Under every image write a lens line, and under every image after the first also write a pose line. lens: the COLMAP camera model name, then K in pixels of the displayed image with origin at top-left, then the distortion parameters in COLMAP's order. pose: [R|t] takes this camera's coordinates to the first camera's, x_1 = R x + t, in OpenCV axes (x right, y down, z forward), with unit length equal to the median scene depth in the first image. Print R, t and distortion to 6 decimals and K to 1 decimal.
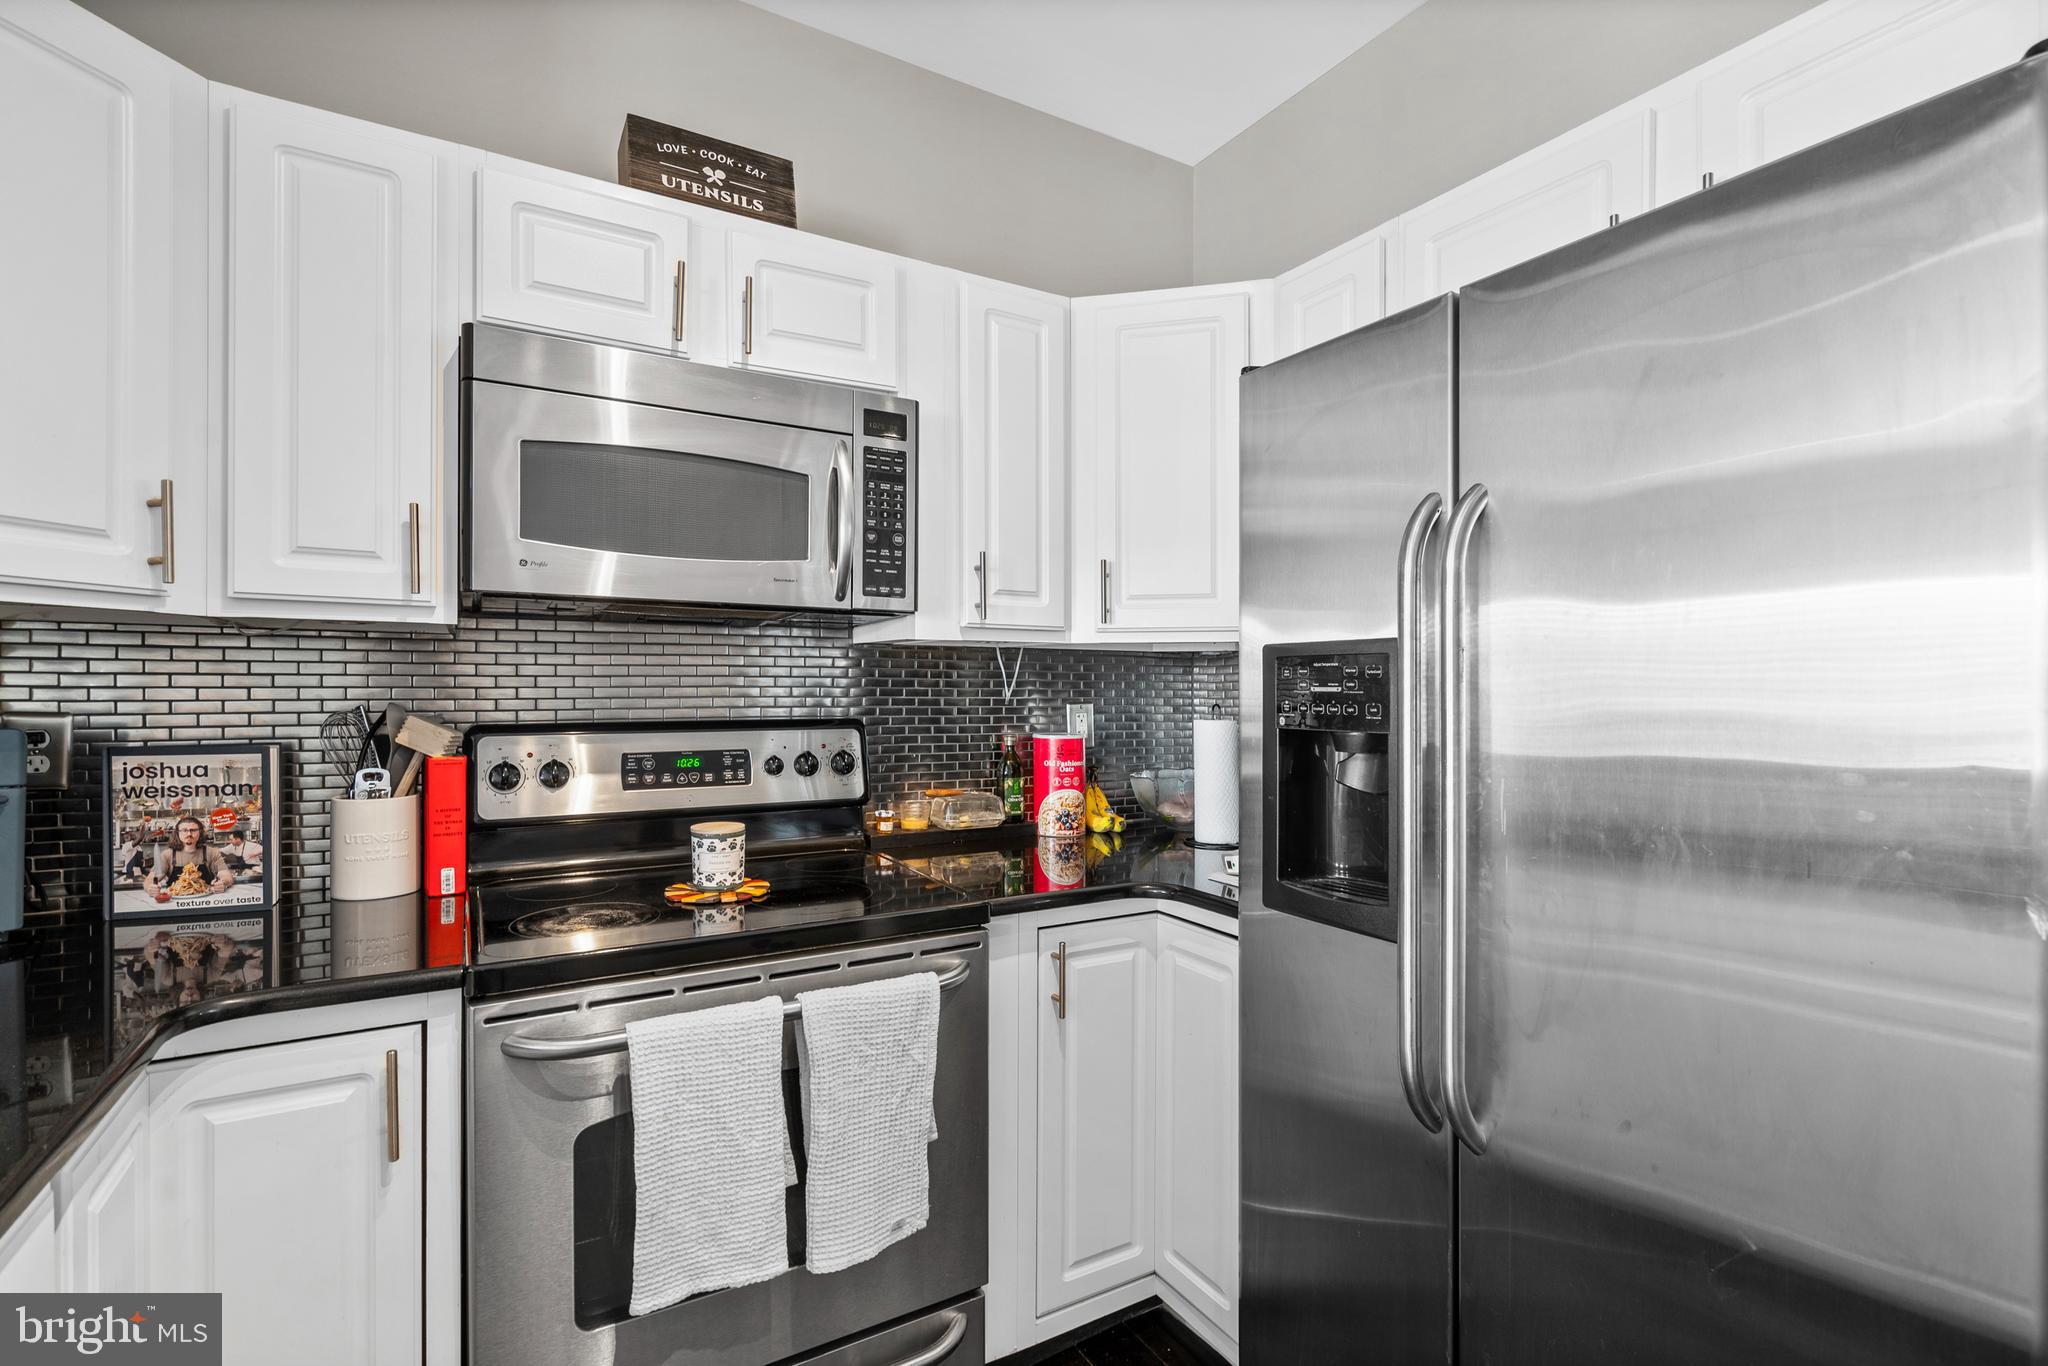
lens RADIAL K [[945.8, 0, 1044.8], [0, 945.8, 693.6], [0, 0, 1]] dist [-0.004843, 0.002780]
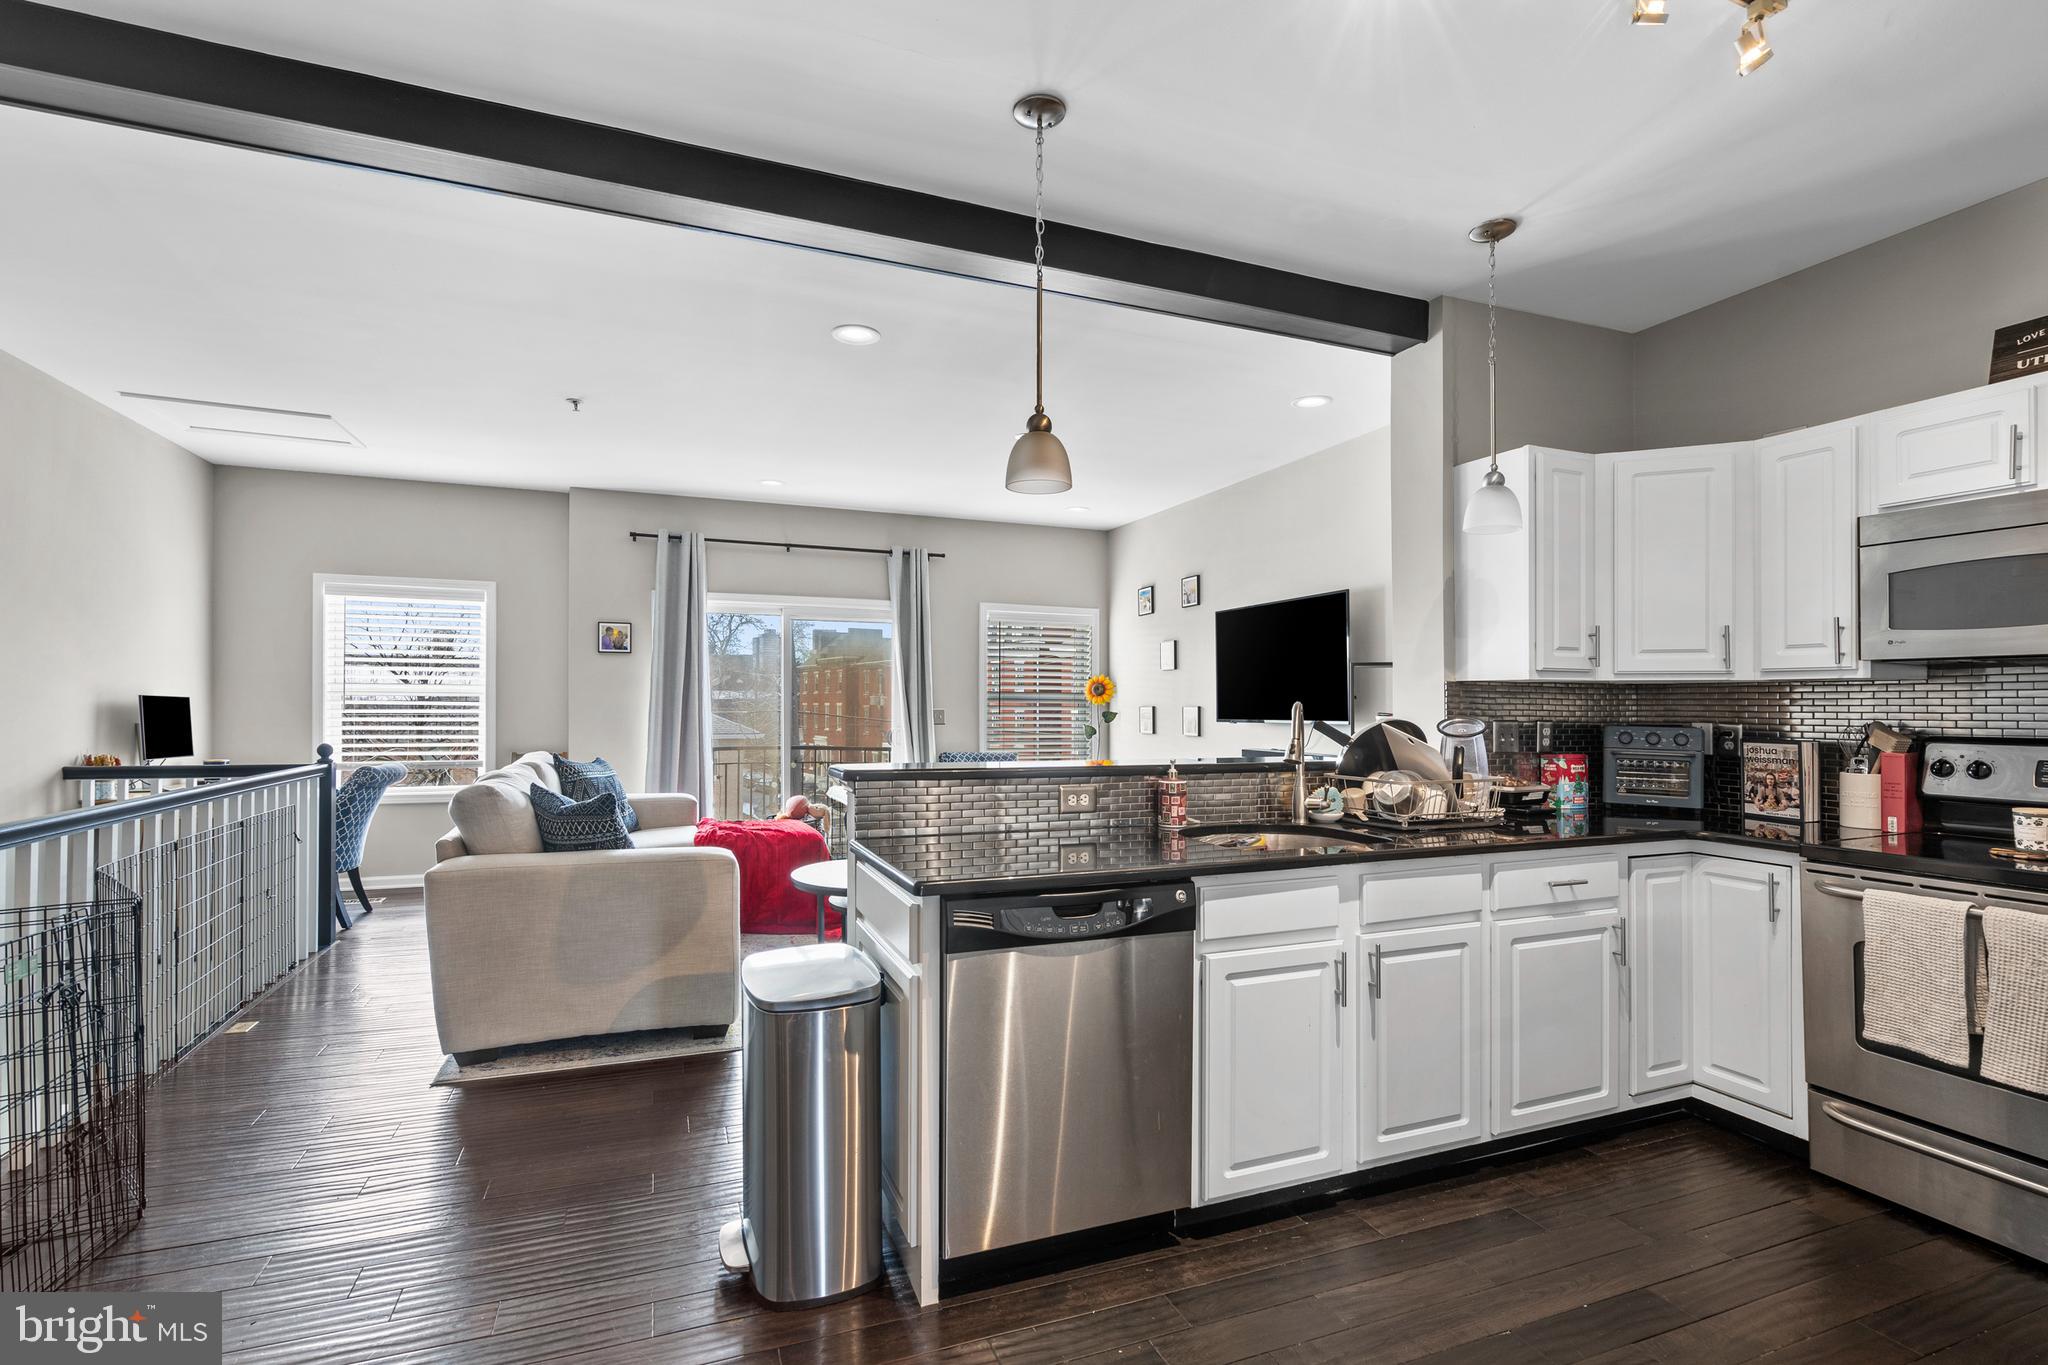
lens RADIAL K [[945.8, 0, 1007.0], [0, 945.8, 691.5], [0, 0, 1]] dist [-0.004843, 0.002780]
pose [[-0.168961, -0.015912, -0.985494, 1.338570], [-0.008929, 0.999853, -0.014613, -0.004976], [0.985582, 0.006330, -0.169078, -0.304137]]
